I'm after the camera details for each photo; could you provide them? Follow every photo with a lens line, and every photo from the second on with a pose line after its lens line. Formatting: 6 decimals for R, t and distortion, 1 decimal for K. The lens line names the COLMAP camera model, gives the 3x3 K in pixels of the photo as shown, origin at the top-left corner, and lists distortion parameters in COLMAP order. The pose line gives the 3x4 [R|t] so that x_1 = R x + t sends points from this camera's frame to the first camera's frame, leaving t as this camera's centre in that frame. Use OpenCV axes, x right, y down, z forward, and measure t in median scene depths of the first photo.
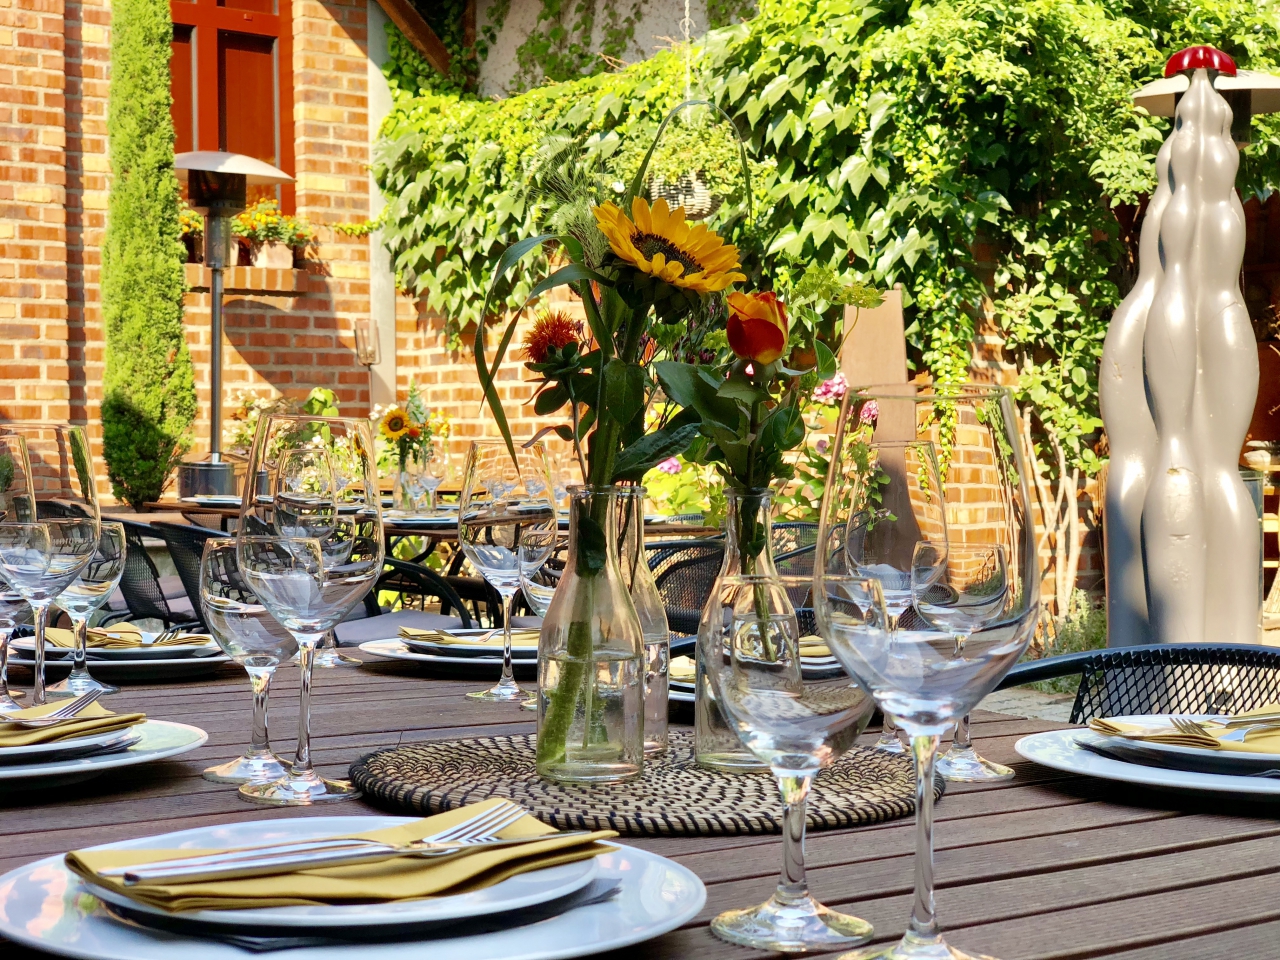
lens RADIAL K [[1881.3, 0, 640.0], [0, 1881.3, 480.0], [0, 0, 1]] dist [0.168796, -0.756452]
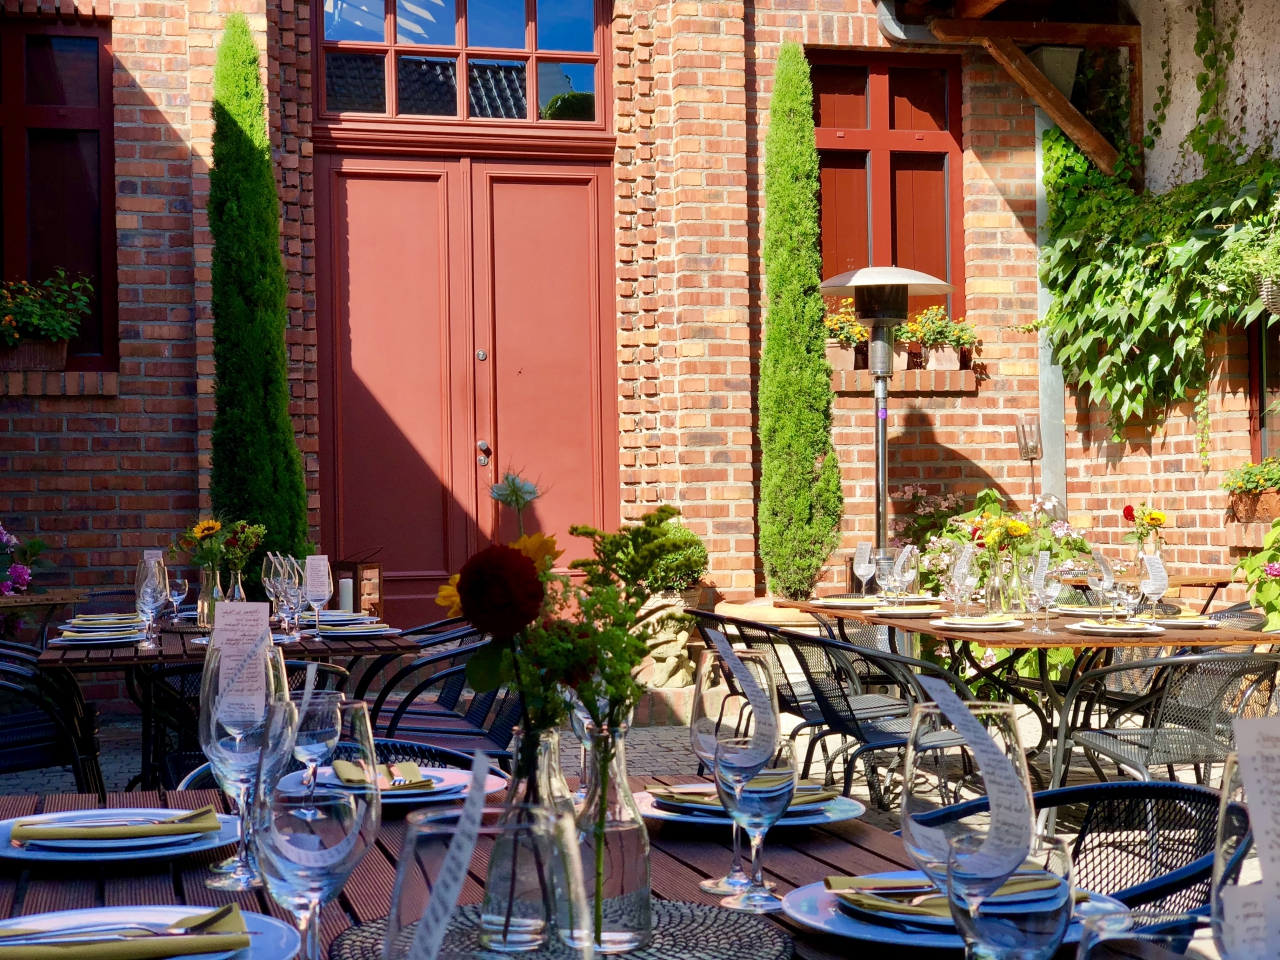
lens RADIAL K [[1881.3, 0, 640.0], [0, 1881.3, 480.0], [0, 0, 1]] dist [0.168796, -0.756452]
pose [[0.911519, -0.016079, -0.410944, 0.086654], [0.000791, 0.999302, -0.037345, -0.011724], [0.411258, 0.033716, 0.910895, -0.027484]]
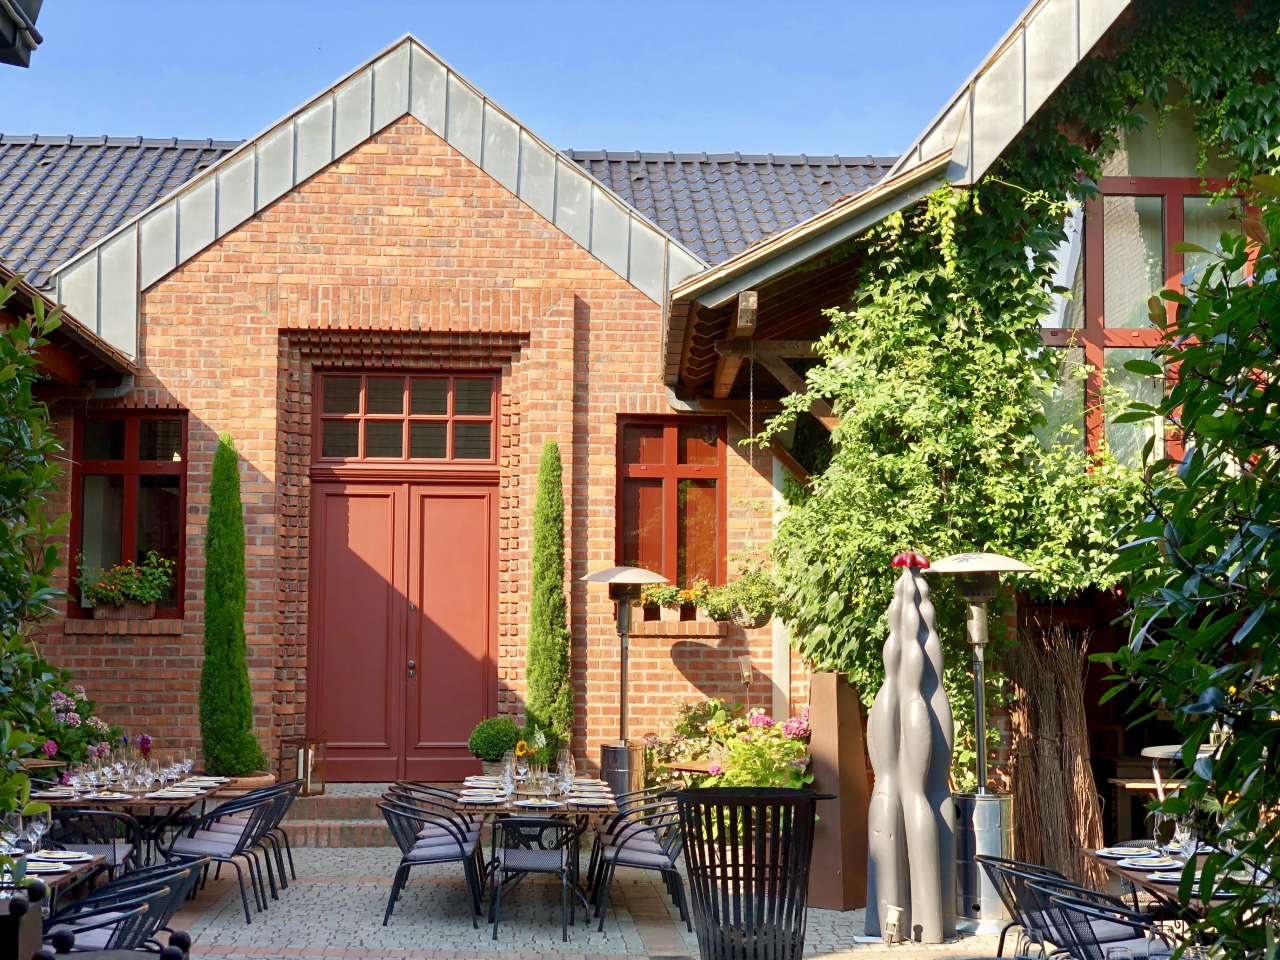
lens RADIAL K [[1924.7, 0, 640.0], [0, 1924.7, 480.0], [0, 0, 1]] dist [0.085603, 0.002310]
pose [[0.819953, -0.031723, -0.571551, 0.727568], [-0.026883, 0.995228, -0.093805, -0.078050], [0.571800, 0.092280, 0.815187, -0.401120]]
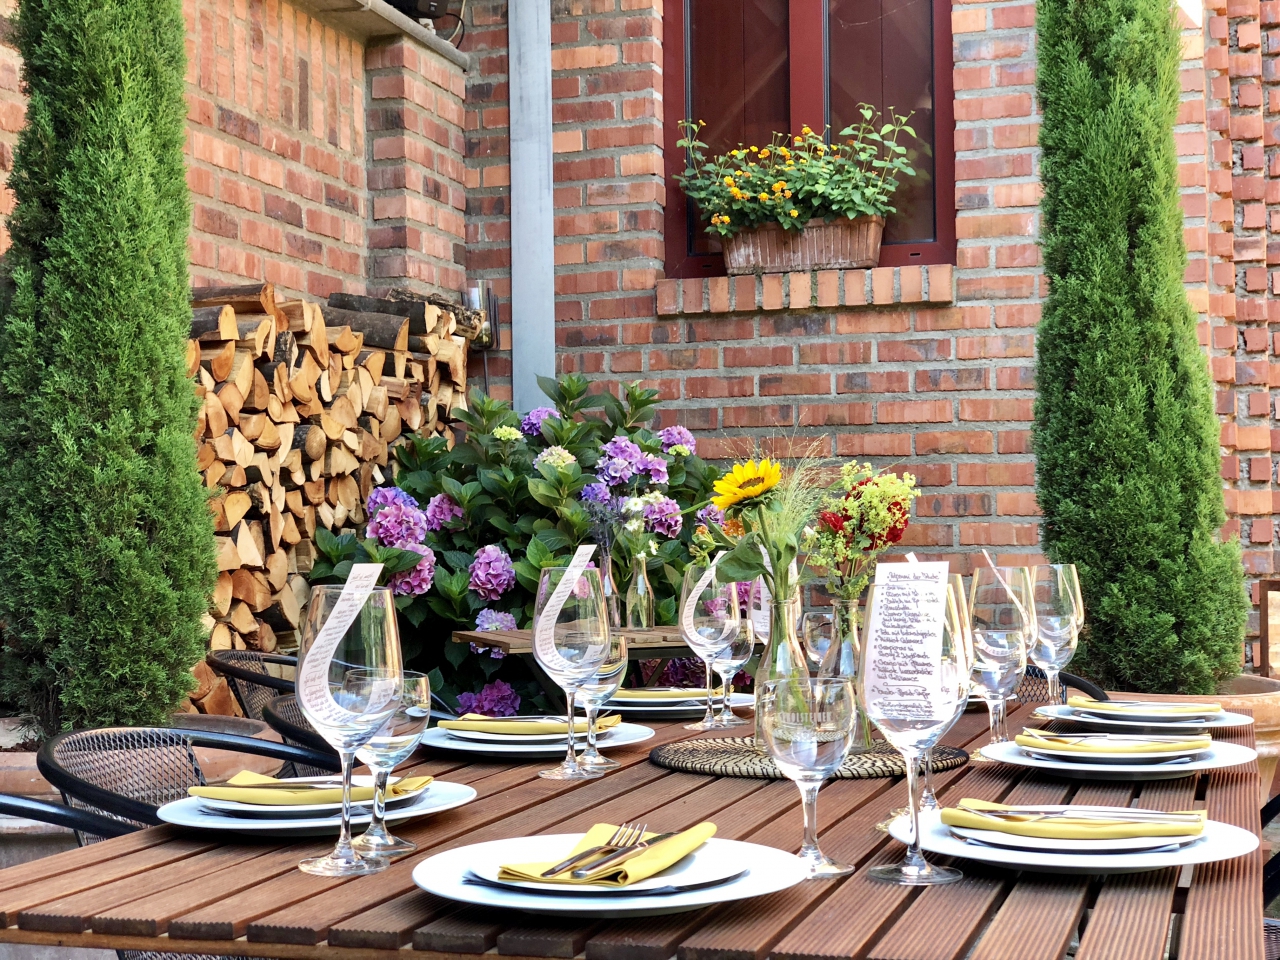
lens RADIAL K [[1881.3, 0, 640.0], [0, 1881.3, 480.0], [0, 0, 1]] dist [0.168796, -0.756452]
pose [[0.553787, -0.022623, -0.832351, -0.110559], [-0.014587, 0.999214, -0.036863, -0.010852], [0.832530, 0.032556, 0.553022, 0.332149]]
